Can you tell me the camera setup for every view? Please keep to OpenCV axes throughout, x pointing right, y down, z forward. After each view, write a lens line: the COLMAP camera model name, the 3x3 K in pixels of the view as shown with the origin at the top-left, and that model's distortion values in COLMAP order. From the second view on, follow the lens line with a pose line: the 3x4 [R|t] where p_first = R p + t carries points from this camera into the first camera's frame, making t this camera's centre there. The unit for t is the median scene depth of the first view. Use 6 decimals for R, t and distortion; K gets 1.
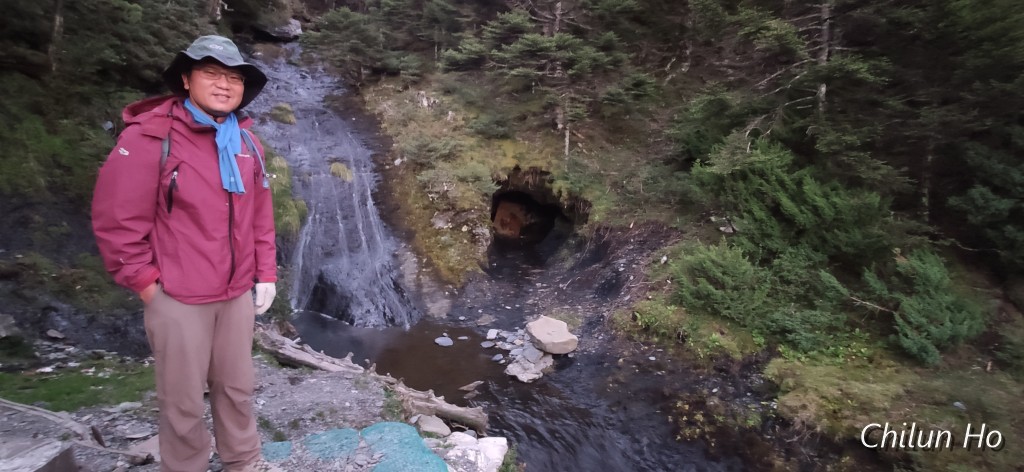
lens RADIAL K [[458.8, 0, 510.4], [0, 458.8, 232.0], [0, 0, 1]] dist [-0.075314, 0.024109]
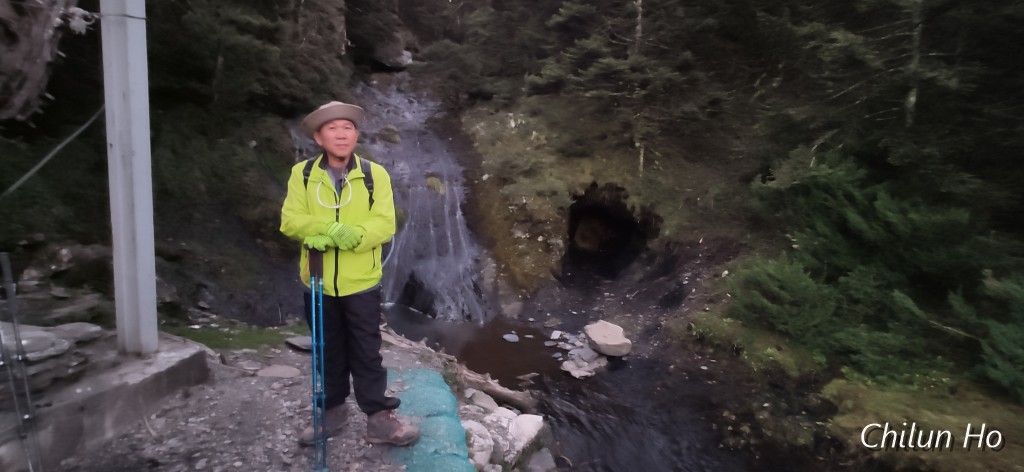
lens RADIAL K [[446.7, 0, 510.6], [0, 446.7, 232.7], [0, 0, 1]] dist [-0.037868, 0.023606]
pose [[0.976937, 0.032947, -0.210971, 0.056002], [-0.040600, 0.998661, -0.032046, 0.015586], [0.209633, 0.039872, 0.976967, -0.050470]]
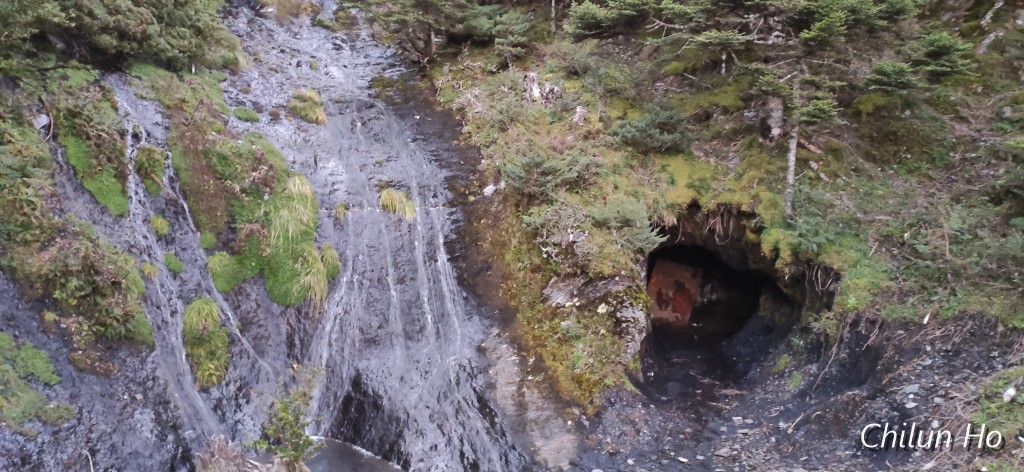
lens RADIAL K [[766.7, 0, 514.8], [0, 766.7, 236.7], [0, 0, 1]] dist [0.113370, -0.163339]
pose [[0.983585, 0.028487, -0.178185, -0.039470], [-0.043935, 0.995551, -0.083360, -0.012502], [0.175018, 0.089820, 0.980460, 0.028595]]
